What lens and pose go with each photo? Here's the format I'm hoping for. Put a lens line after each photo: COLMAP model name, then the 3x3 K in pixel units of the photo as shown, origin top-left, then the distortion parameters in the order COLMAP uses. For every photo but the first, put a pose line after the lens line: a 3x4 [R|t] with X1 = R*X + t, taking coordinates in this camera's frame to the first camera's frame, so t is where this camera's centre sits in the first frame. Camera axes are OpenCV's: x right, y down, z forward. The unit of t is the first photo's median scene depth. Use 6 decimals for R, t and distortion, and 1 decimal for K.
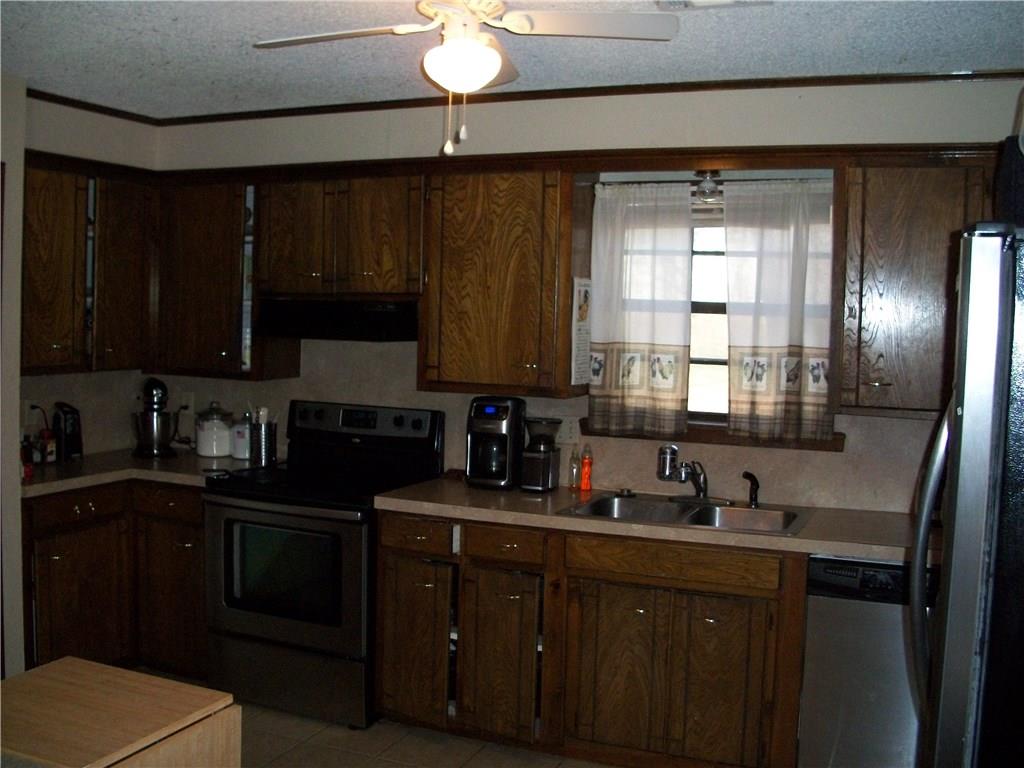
lens RADIAL K [[1075.0, 0, 512.0], [0, 1075.0, 384.0], [0, 0, 1]] dist [-0.216160, 0.182914]
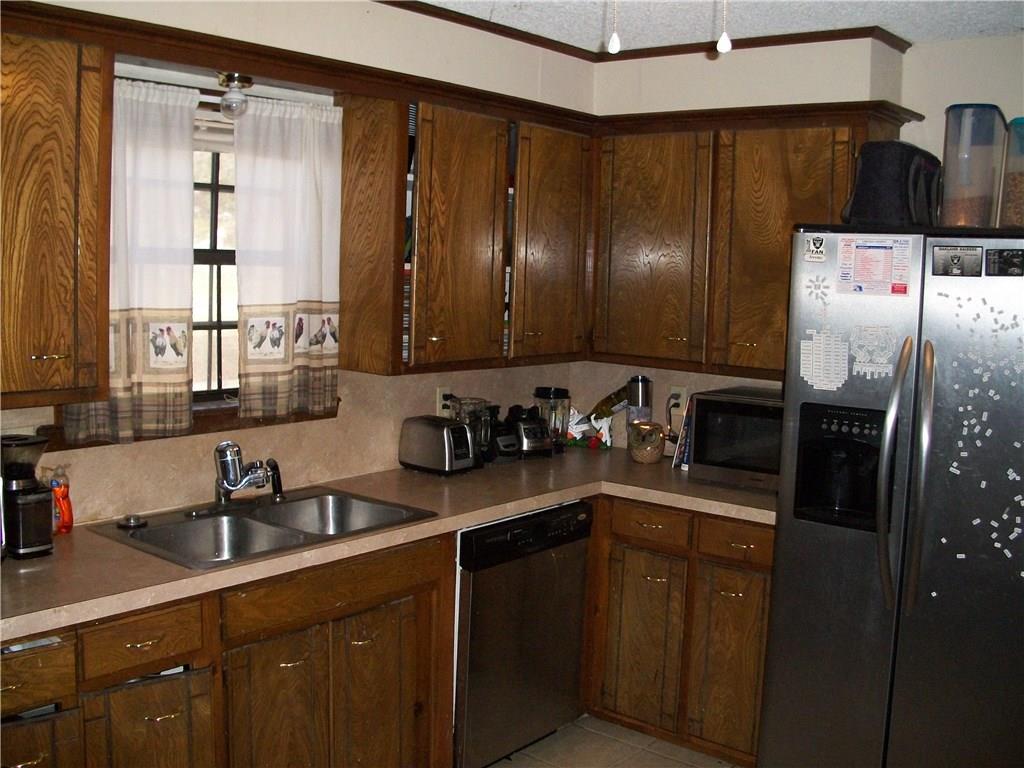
lens RADIAL K [[1075.0, 0, 512.0], [0, 1075.0, 384.0], [0, 0, 1]] dist [-0.216160, 0.182914]
pose [[0.273986, -0.122634, 0.953883, -0.491207], [0.044281, 0.992394, 0.114866, -0.058966], [-0.960714, 0.010767, 0.277332, 0.587713]]
